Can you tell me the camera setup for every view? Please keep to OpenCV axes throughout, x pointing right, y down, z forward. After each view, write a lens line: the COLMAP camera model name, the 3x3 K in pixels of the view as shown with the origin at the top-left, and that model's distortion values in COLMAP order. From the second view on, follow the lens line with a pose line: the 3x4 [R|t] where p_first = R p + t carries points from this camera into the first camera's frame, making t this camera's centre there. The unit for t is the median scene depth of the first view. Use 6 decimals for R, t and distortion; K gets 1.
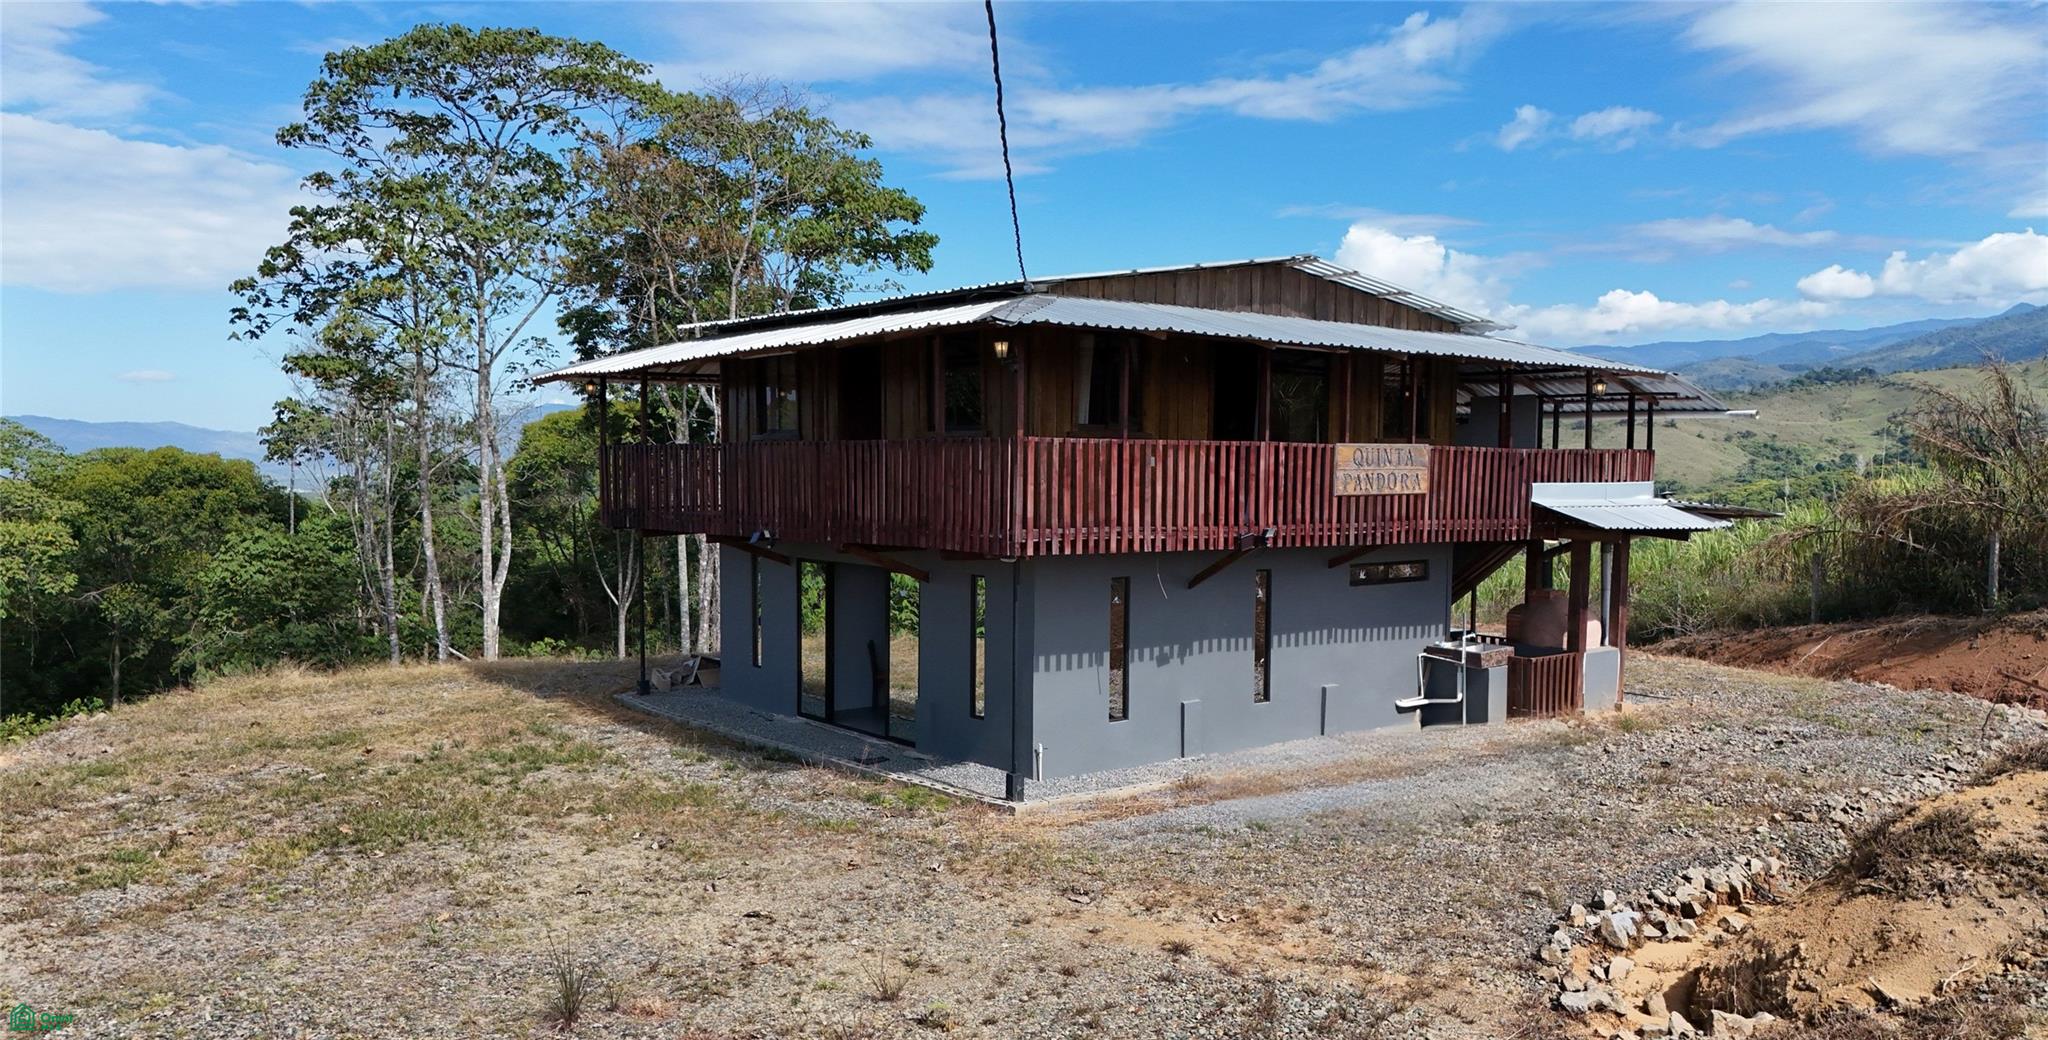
lens RADIAL K [[1556.4, 0, 1047.4], [0, 1556.4, 561.2], [0, 0, 1]] dist [0.043461, -0.016680]
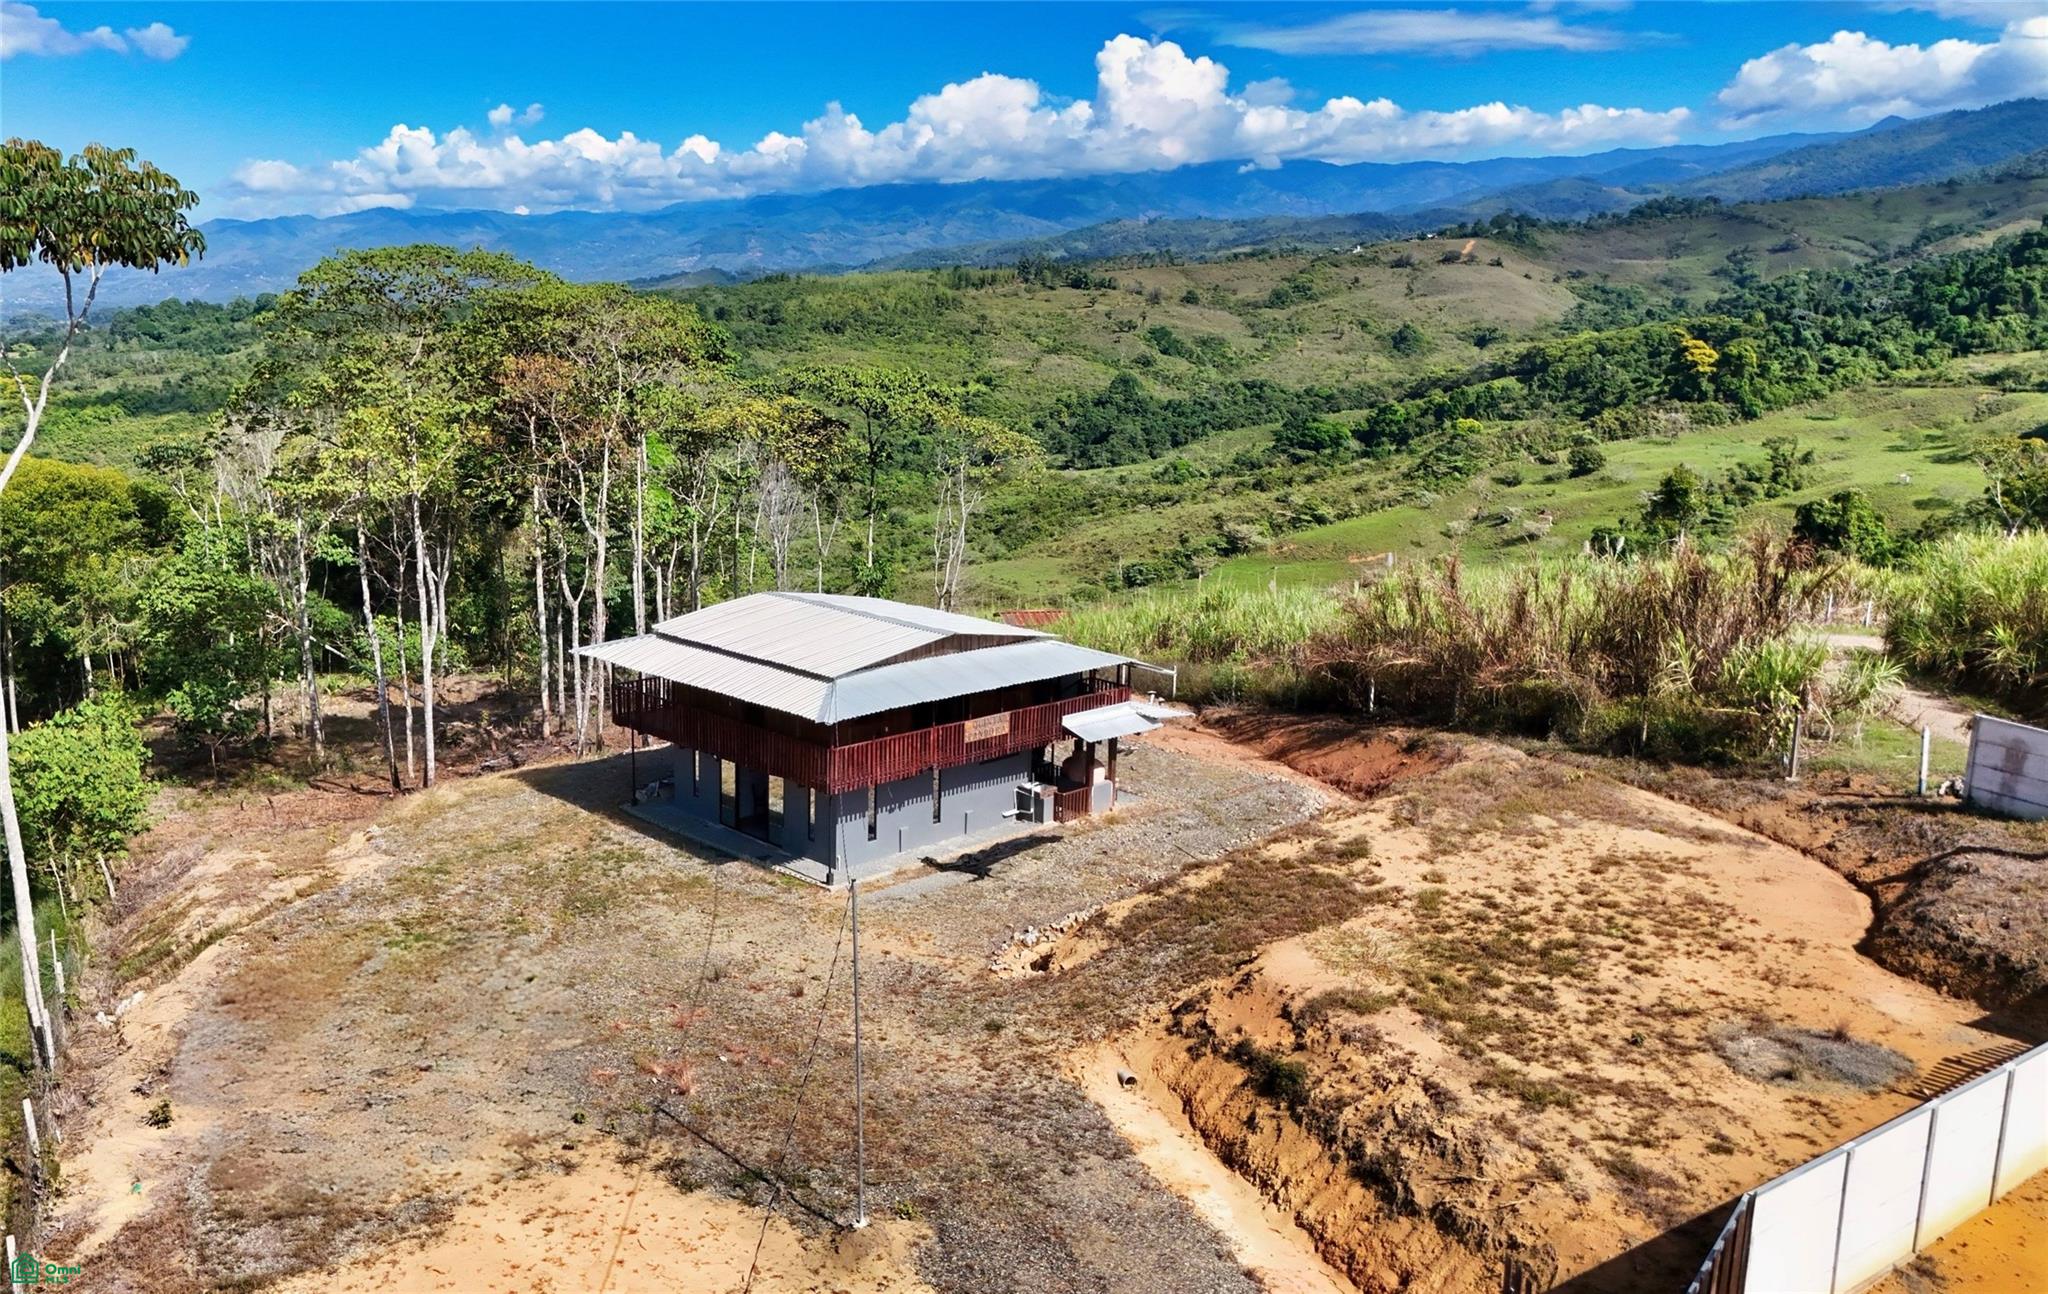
lens RADIAL K [[1730.4, 0, 921.7], [0, 1730.4, 645.7], [0, 0, 1]] dist [0.065826, -0.024080]
pose [[0.998059, -0.011437, 0.061221, -0.031559], [0.003101, 0.990899, 0.134569, -0.481677], [-0.062203, -0.134118, 0.989011, -1.377769]]
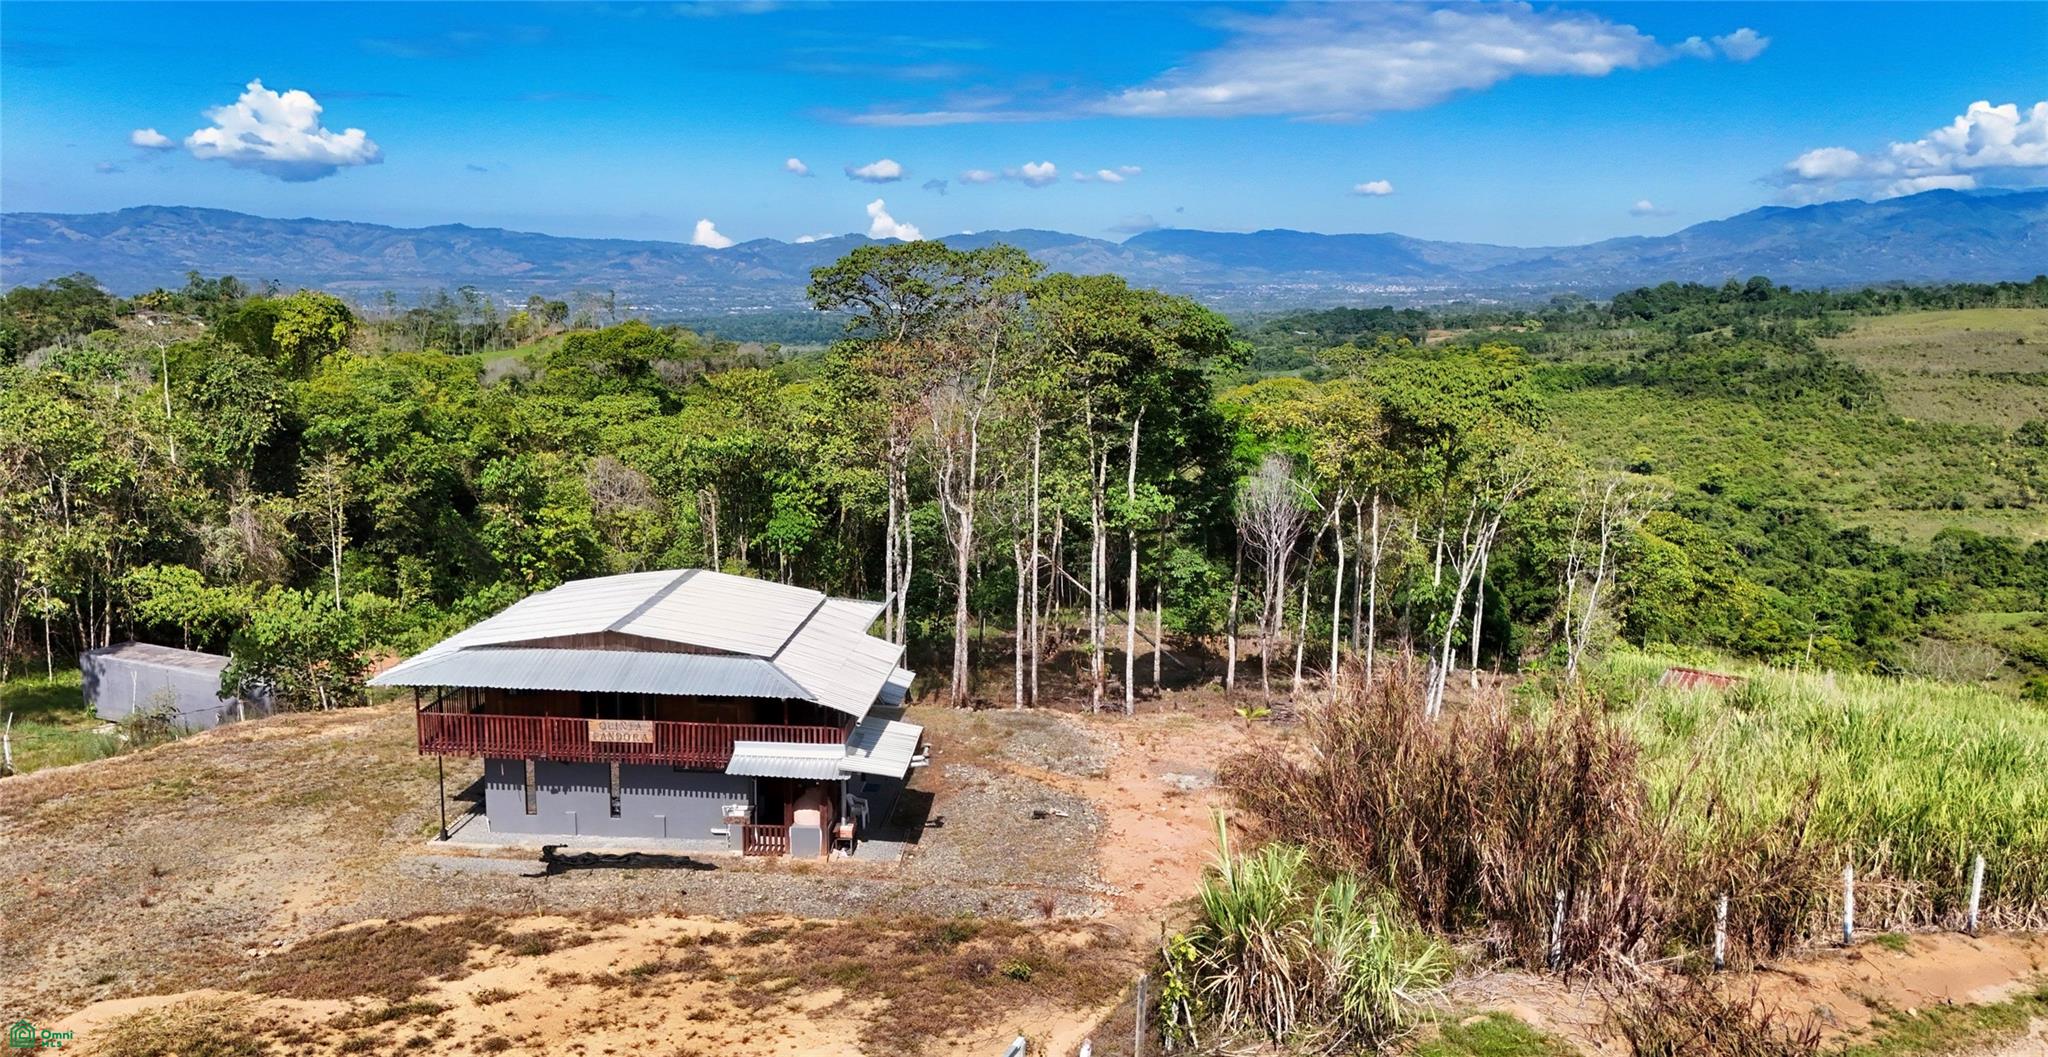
lens RADIAL K [[1556.4, 0, 971.2], [0, 1556.4, 589.2], [0, 0, 1]] dist [0.043461, -0.016680]
pose [[0.725899, 0.141989, -0.672985, 1.920513], [-0.051132, 0.986892, 0.153065, -0.585998], [0.685898, -0.076699, 0.723645, -0.242402]]
